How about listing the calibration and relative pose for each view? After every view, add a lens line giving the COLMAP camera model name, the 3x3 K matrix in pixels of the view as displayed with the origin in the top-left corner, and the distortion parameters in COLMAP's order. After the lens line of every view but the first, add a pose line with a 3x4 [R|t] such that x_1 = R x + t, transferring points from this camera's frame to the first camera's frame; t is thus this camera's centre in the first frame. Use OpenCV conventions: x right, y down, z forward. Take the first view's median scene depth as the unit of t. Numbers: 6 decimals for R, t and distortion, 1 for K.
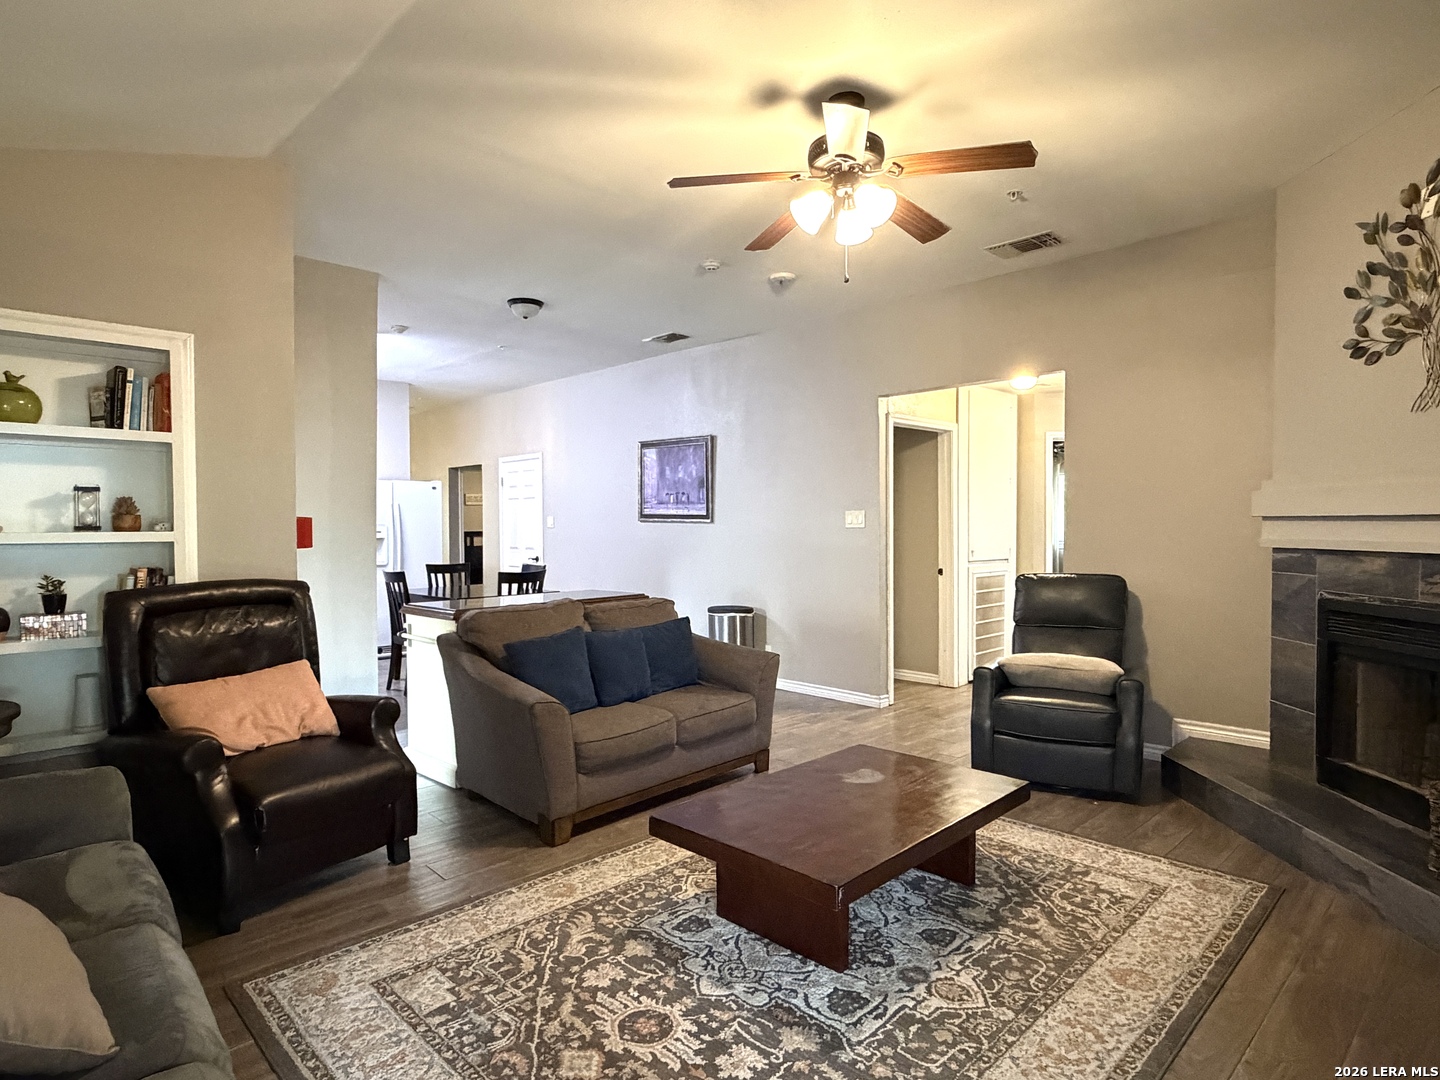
lens RADIAL K [[802.6, 0, 717.2], [0, 802.6, 537.2], [0, 0, 1]] dist [0.004181, 0.000164]
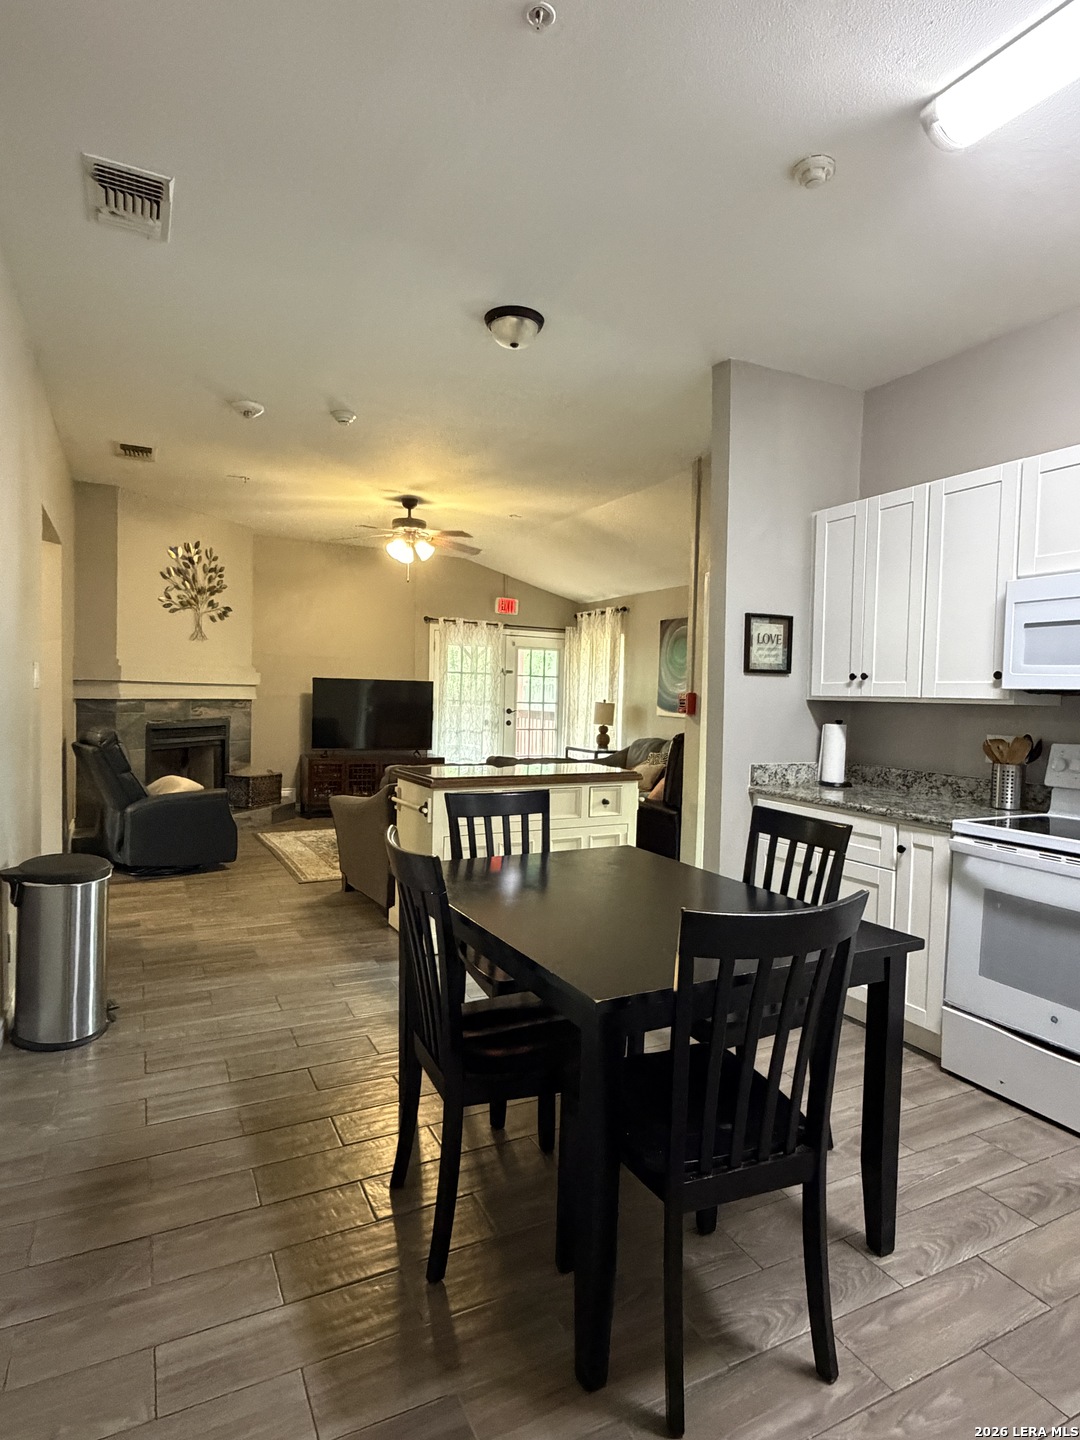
lens RADIAL K [[792.5, 0, 544.0], [0, 792.5, 720.1], [0, 0, 1]] dist [0.000342, -0.000125]
pose [[-0.956637, -0.030941, 0.289636, -0.907395], [-0.017899, 0.998707, 0.047573, -0.052612], [-0.290733, 0.040326, -0.955954, 3.225140]]
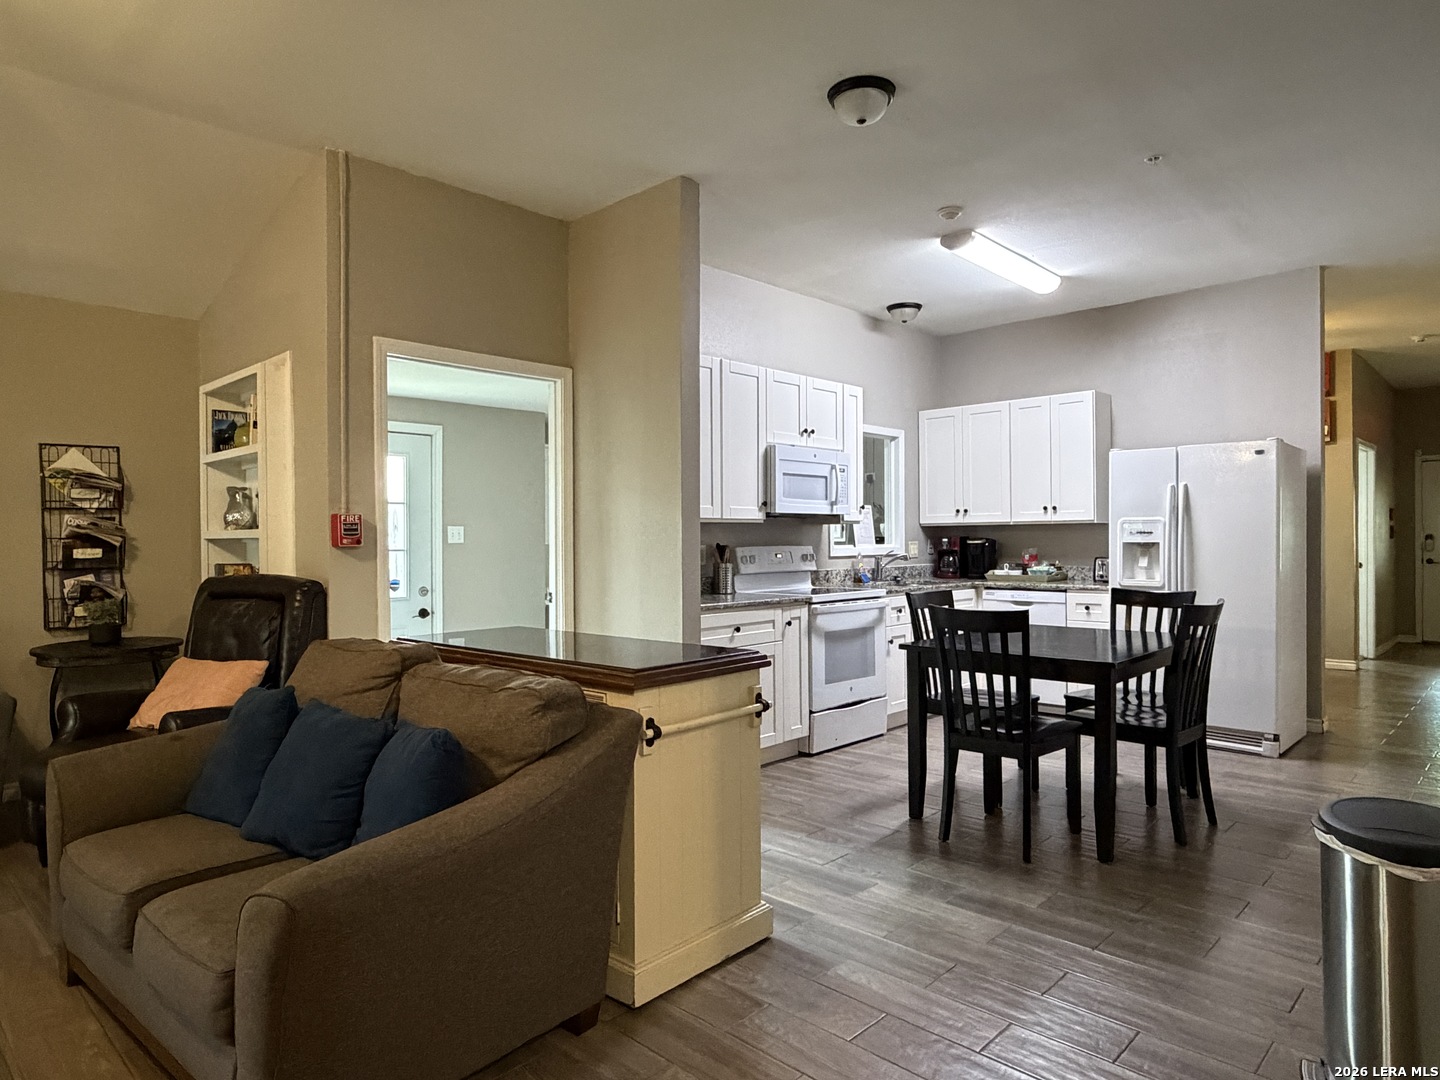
lens RADIAL K [[883.8, 0, 718.4], [0, 883.8, 535.4], [0, 0, 1]] dist [0.004044, 0.001377]
pose [[0.031335, 0.001664, -0.999508, 0.692936], [-0.009399, 0.999955, 0.001370, -0.007217], [0.999465, 0.009351, 0.031349, 1.839638]]
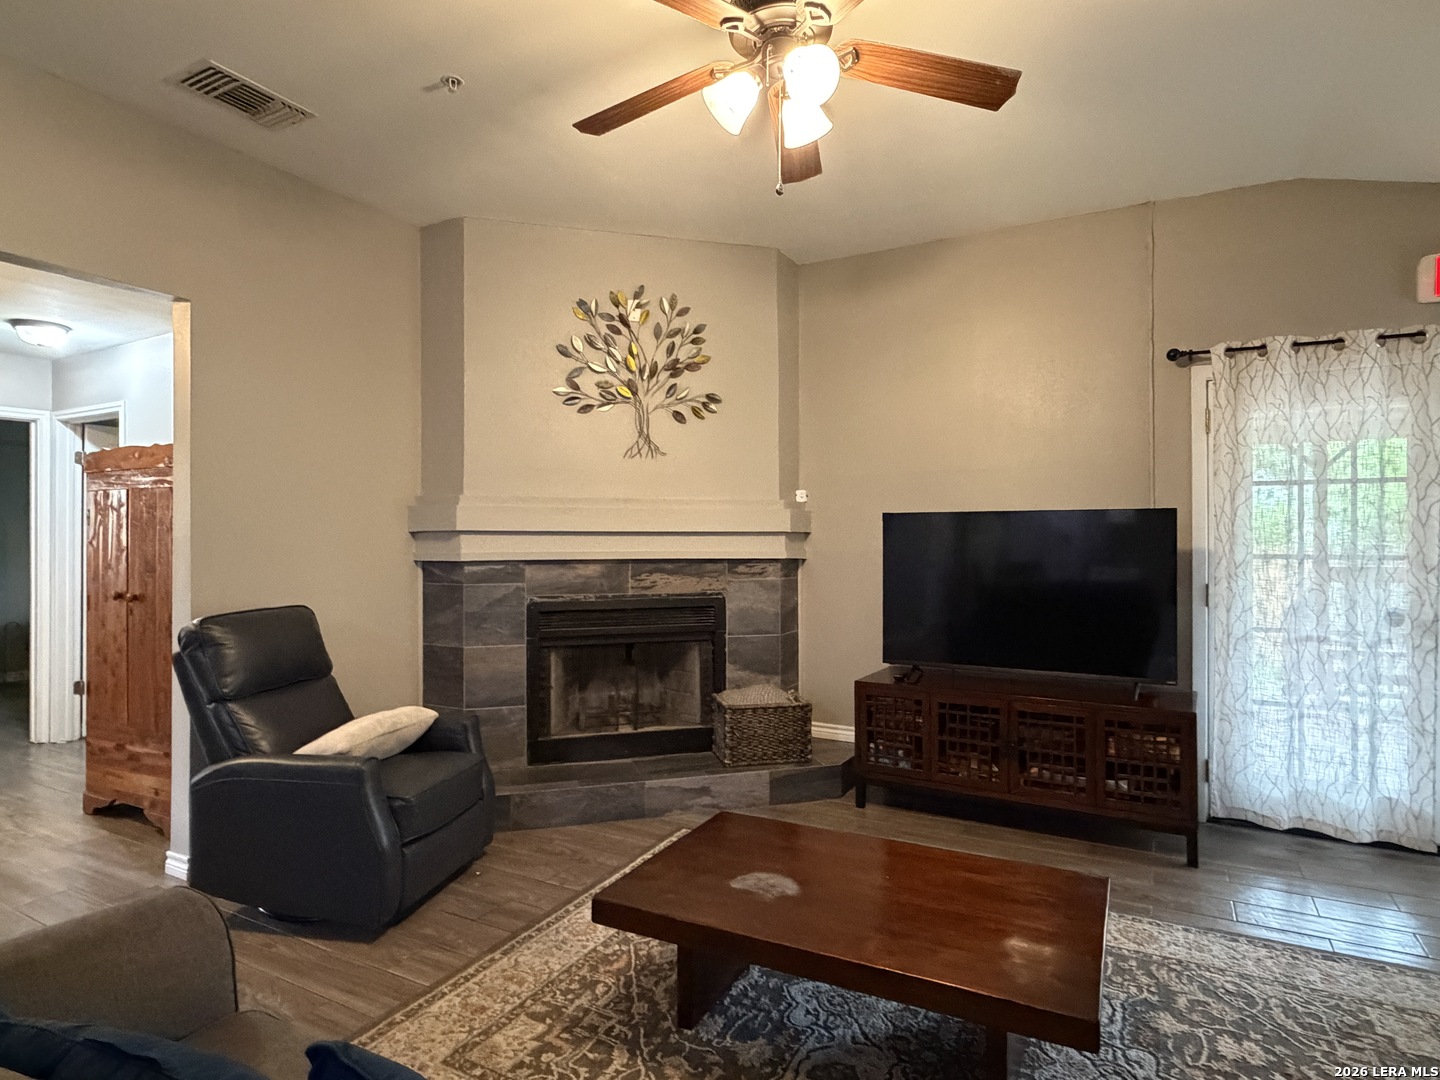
lens RADIAL K [[802.6, 0, 717.2], [0, 802.6, 537.2], [0, 0, 1]] dist [0.004181, 0.000164]
pose [[-0.293883, 0.007533, 0.955812, -0.542273], [0.017262, 0.999848, -0.002573, -0.013112], [-0.955686, 0.015743, -0.293968, 1.368153]]
